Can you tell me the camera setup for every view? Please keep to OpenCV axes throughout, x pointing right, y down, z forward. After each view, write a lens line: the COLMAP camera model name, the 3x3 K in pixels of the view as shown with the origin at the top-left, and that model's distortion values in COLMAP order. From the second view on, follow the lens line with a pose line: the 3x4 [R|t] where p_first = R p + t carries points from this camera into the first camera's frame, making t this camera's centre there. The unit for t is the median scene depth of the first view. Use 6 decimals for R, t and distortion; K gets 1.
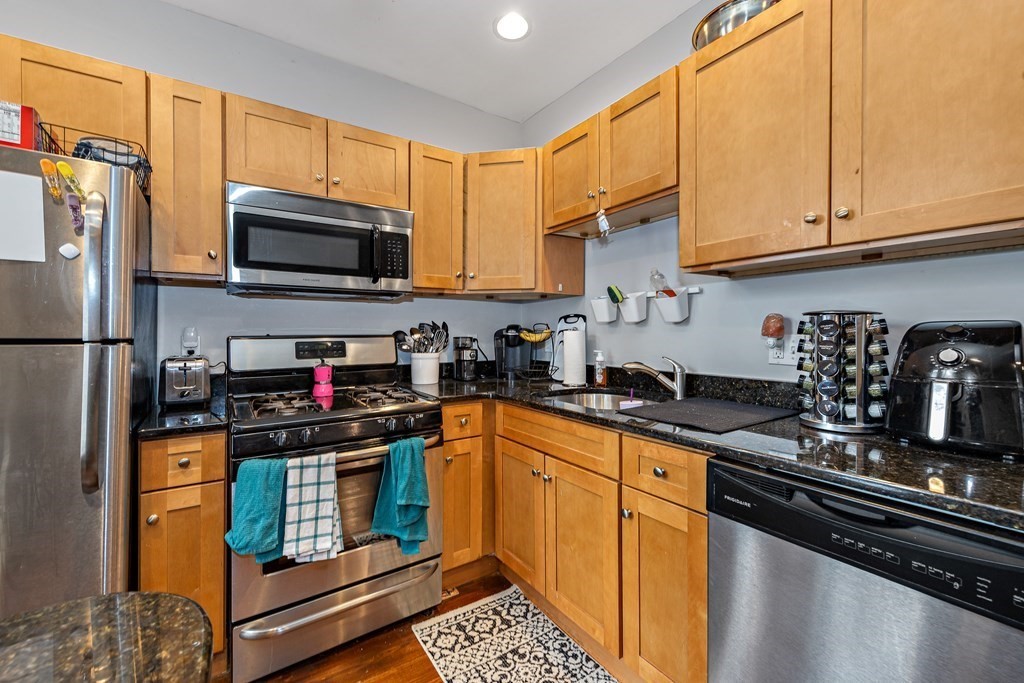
lens RADIAL K [[403.9, 0, 496.6], [0, 403.9, 334.0], [0, 0, 1]] dist [0.006965, -0.001353]
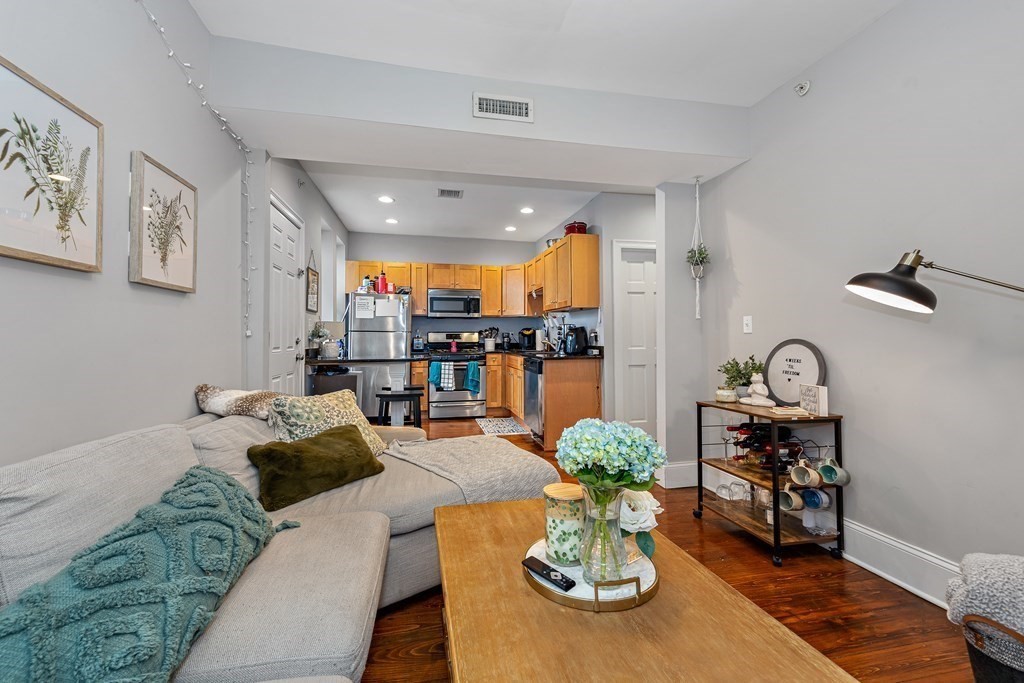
lens RADIAL K [[403.9, 0, 507.0], [0, 403.9, 328.0], [0, 0, 1]] dist [0.006965, -0.001353]
pose [[0.931979, -0.008304, -0.362417, 1.252259], [-0.000622, 0.999700, -0.024505, 0.058060], [0.362512, 0.023064, 0.931694, -2.032567]]
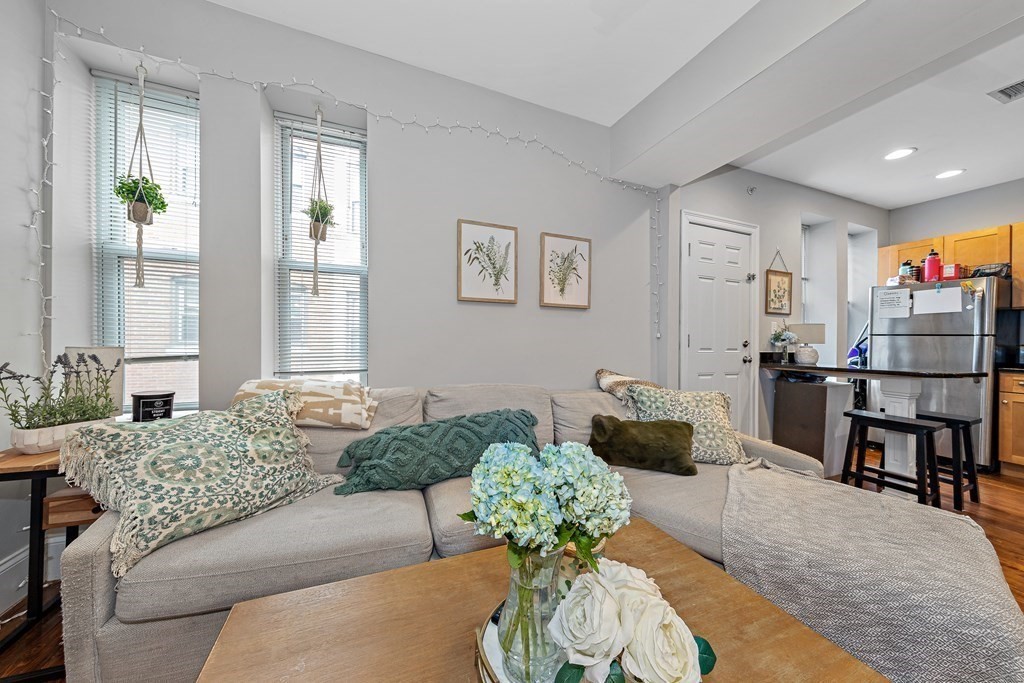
lens RADIAL K [[335.9, 0, 514.2], [0, 335.9, 341.4], [0, 0, 1]] dist [0.000557, 0.000282]
pose [[-0.196749, -0.001059, -0.980453, 1.505593], [-0.016045, 0.999869, 0.002140, 0.077605], [0.980323, 0.016153, -0.196740, -1.333360]]
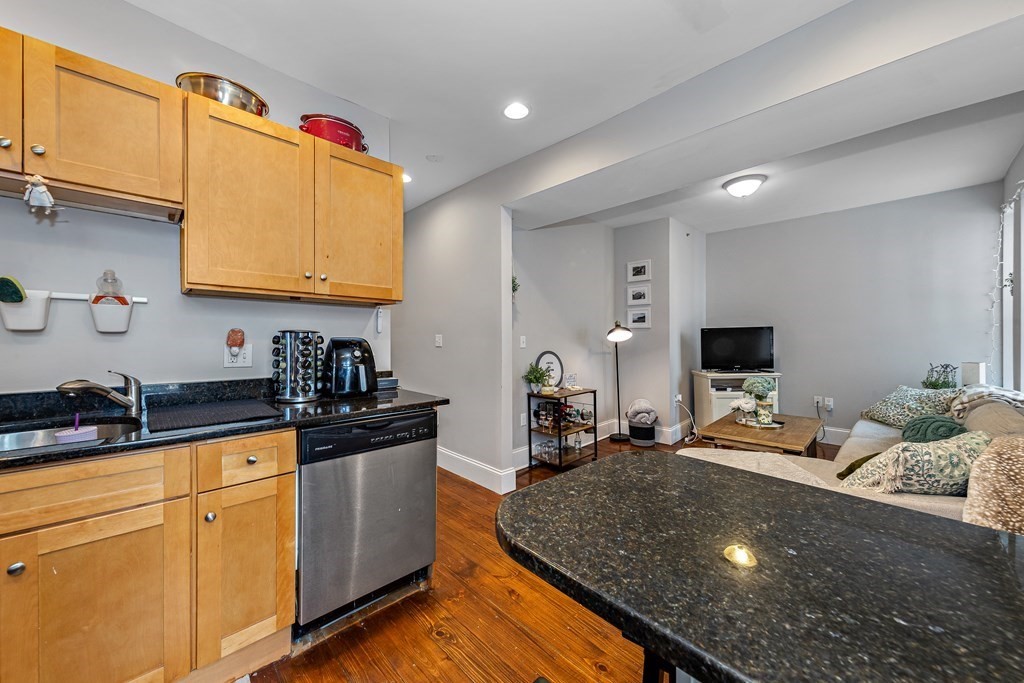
lens RADIAL K [[369.3, 0, 511.5], [0, 369.3, 336.5], [0, 0, 1]] dist [0.003204, -0.000121]
pose [[-0.183333, 0.006561, 0.983029, -0.602134], [-0.000662, 0.999977, -0.006797, -0.016056], [-0.983051, -0.001897, -0.183325, 0.315936]]
